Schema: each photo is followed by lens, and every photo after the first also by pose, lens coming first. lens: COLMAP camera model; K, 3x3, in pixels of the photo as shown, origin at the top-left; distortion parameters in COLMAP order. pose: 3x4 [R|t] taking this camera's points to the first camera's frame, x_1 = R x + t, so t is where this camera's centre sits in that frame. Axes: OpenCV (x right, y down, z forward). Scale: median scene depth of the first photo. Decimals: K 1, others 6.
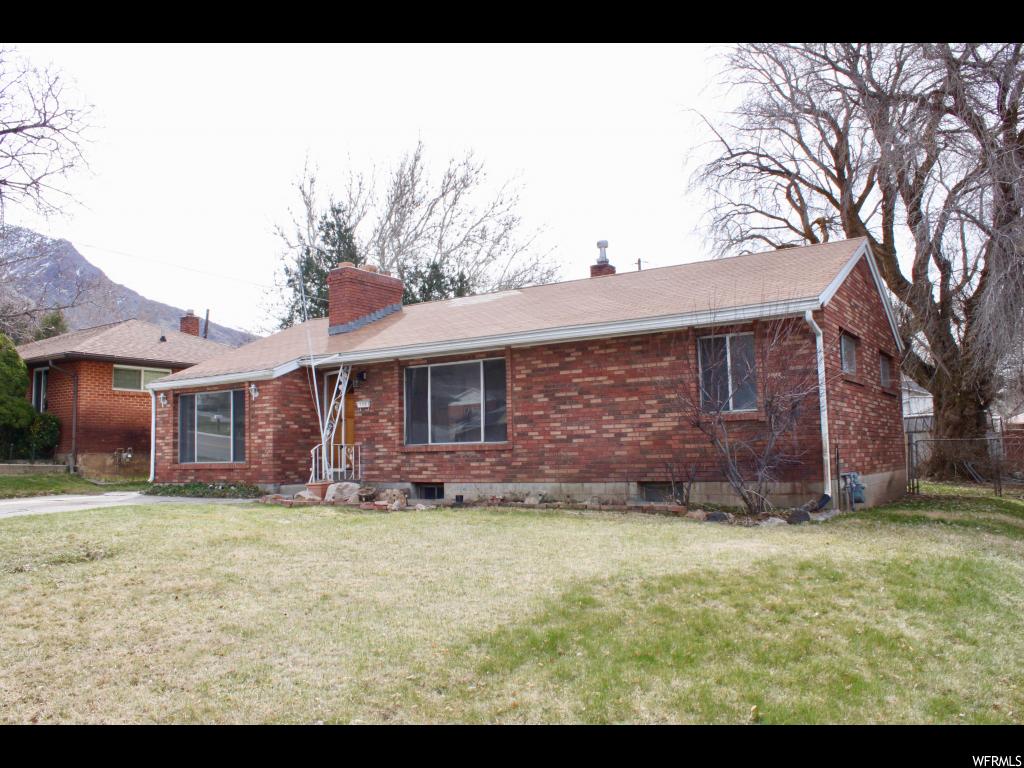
lens RADIAL K [[858.9, 0, 511.5], [0, 858.9, 383.4], [0, 0, 1]] dist [-0.159887, 0.133205]
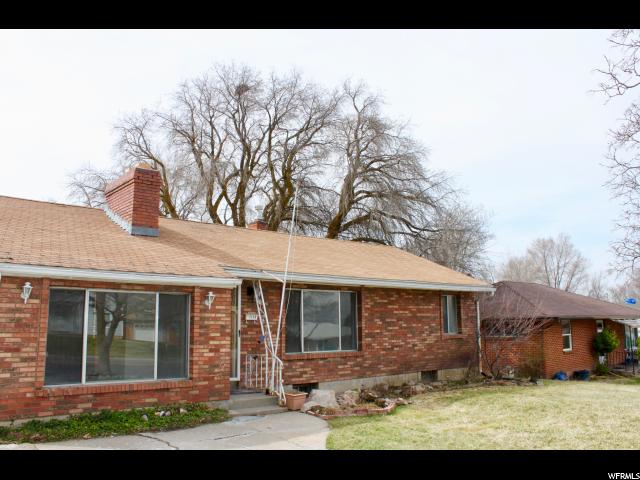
lens RADIAL K [[536.8, 0, 319.7], [0, 536.8, 239.9], [0, 0, 1]] dist [-0.159887, 0.133205]
pose [[0.276195, 0.167835, 0.946334, -0.914896], [-0.085405, 0.985025, -0.149771, 0.024684], [-0.957299, -0.039455, 0.286393, 0.811850]]
